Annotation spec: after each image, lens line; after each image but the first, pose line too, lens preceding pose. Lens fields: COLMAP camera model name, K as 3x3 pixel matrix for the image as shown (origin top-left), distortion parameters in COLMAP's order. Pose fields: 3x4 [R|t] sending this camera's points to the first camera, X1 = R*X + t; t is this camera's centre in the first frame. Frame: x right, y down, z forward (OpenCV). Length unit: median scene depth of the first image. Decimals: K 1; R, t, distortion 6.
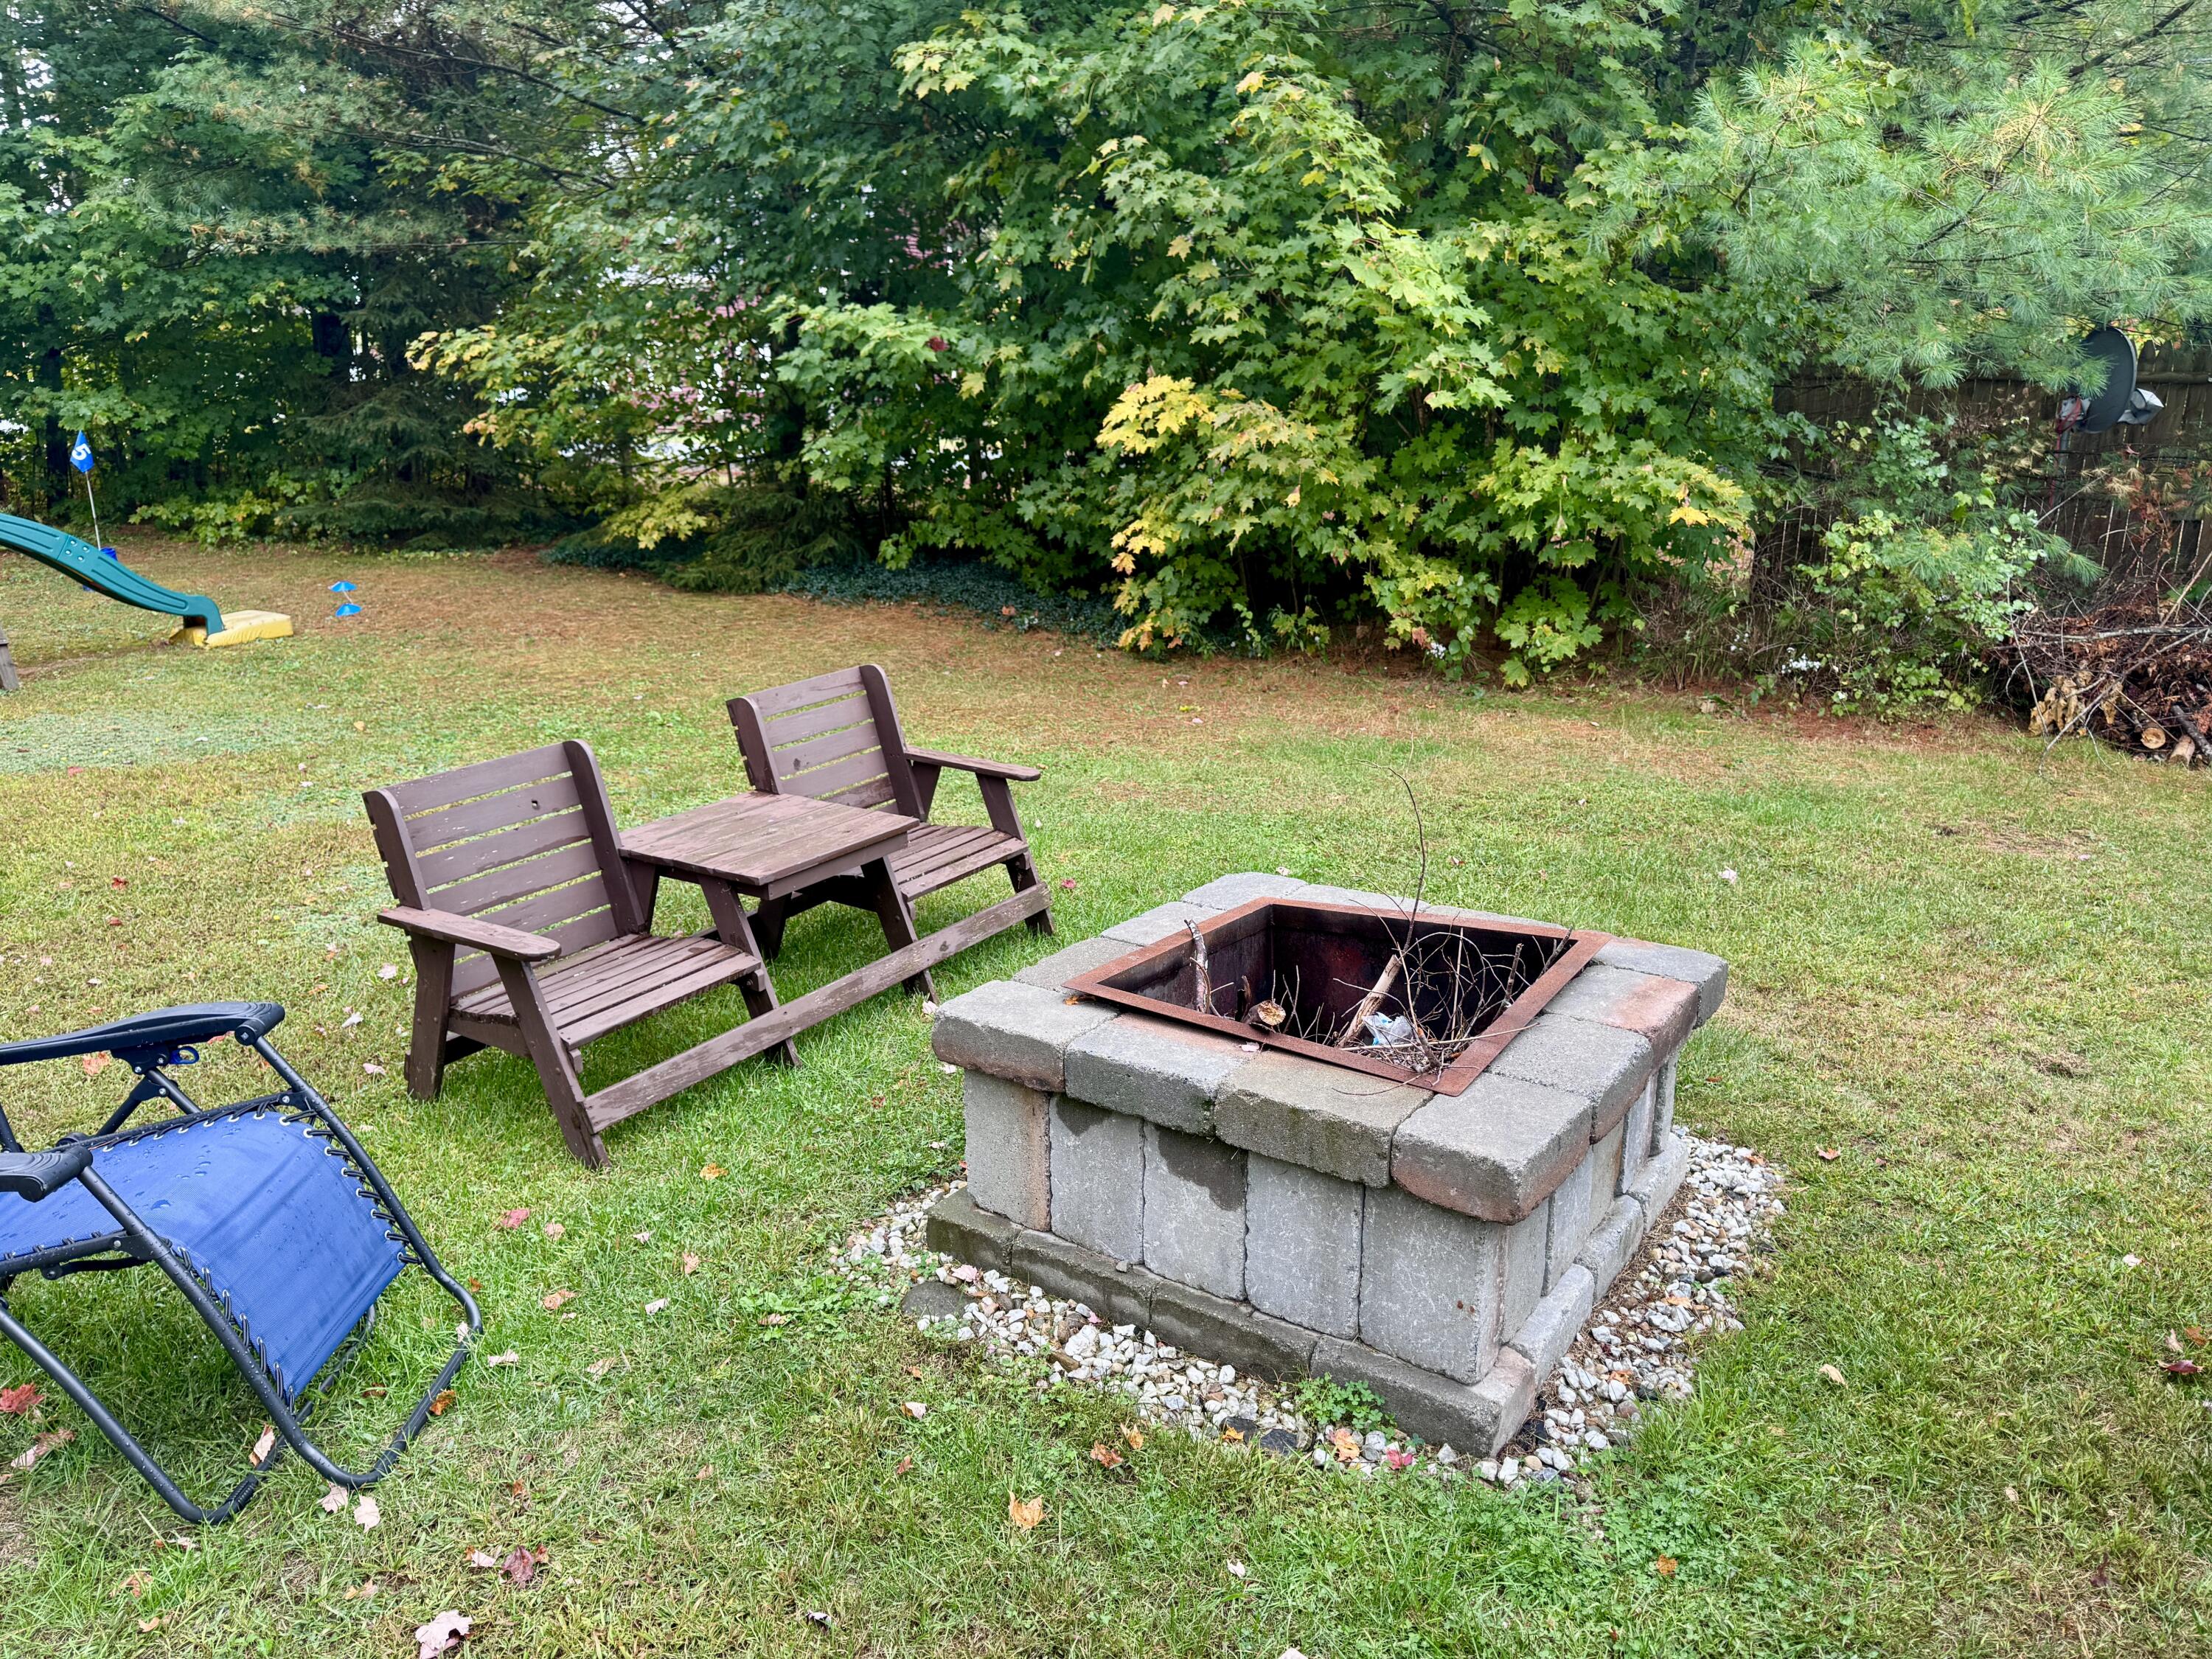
lens RADIAL K [[1547.3, 0, 1107.2], [0, 1547.3, 847.7], [0, 0, 1]] dist [0.047756, -0.052869]
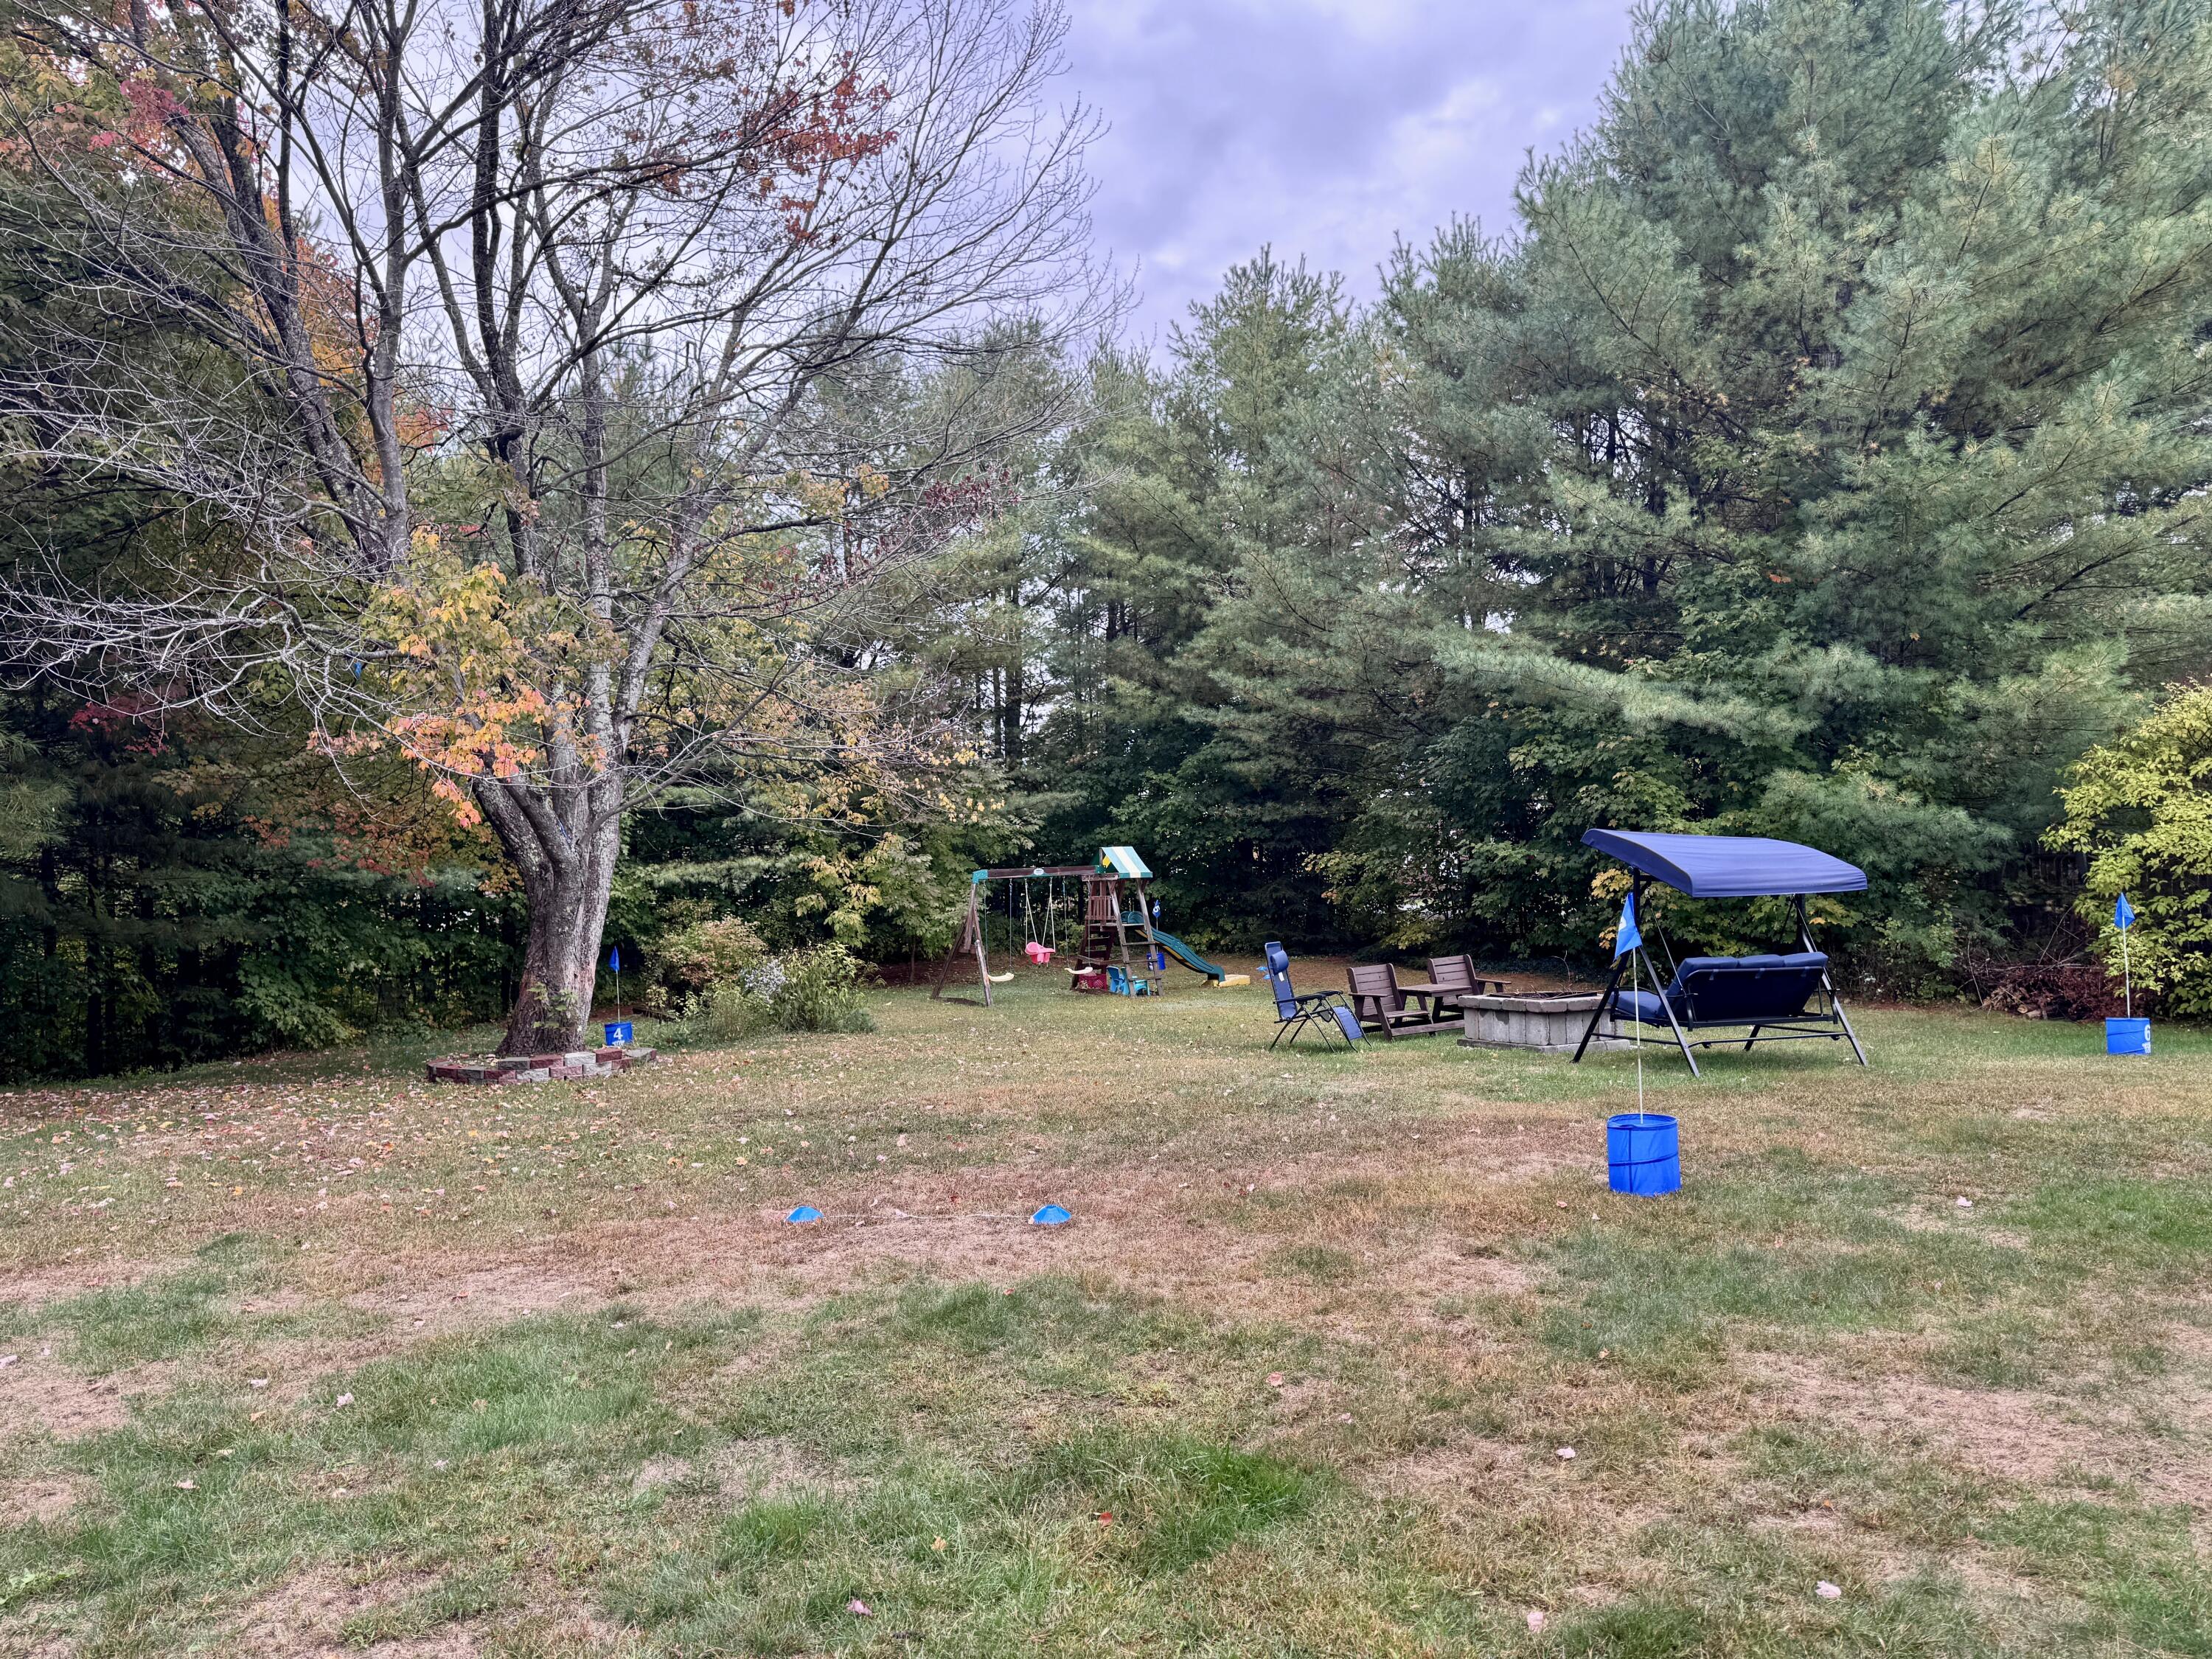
lens RADIAL K [[1547.3, 0, 1100.8], [0, 1547.3, 837.8], [0, 0, 1]] dist [0.047756, -0.052869]
pose [[0.893041, -0.031724, -0.448857, 0.368773], [-0.103539, 0.956259, -0.273585, 0.360031], [0.437902, 0.290797, 0.850693, -1.295813]]
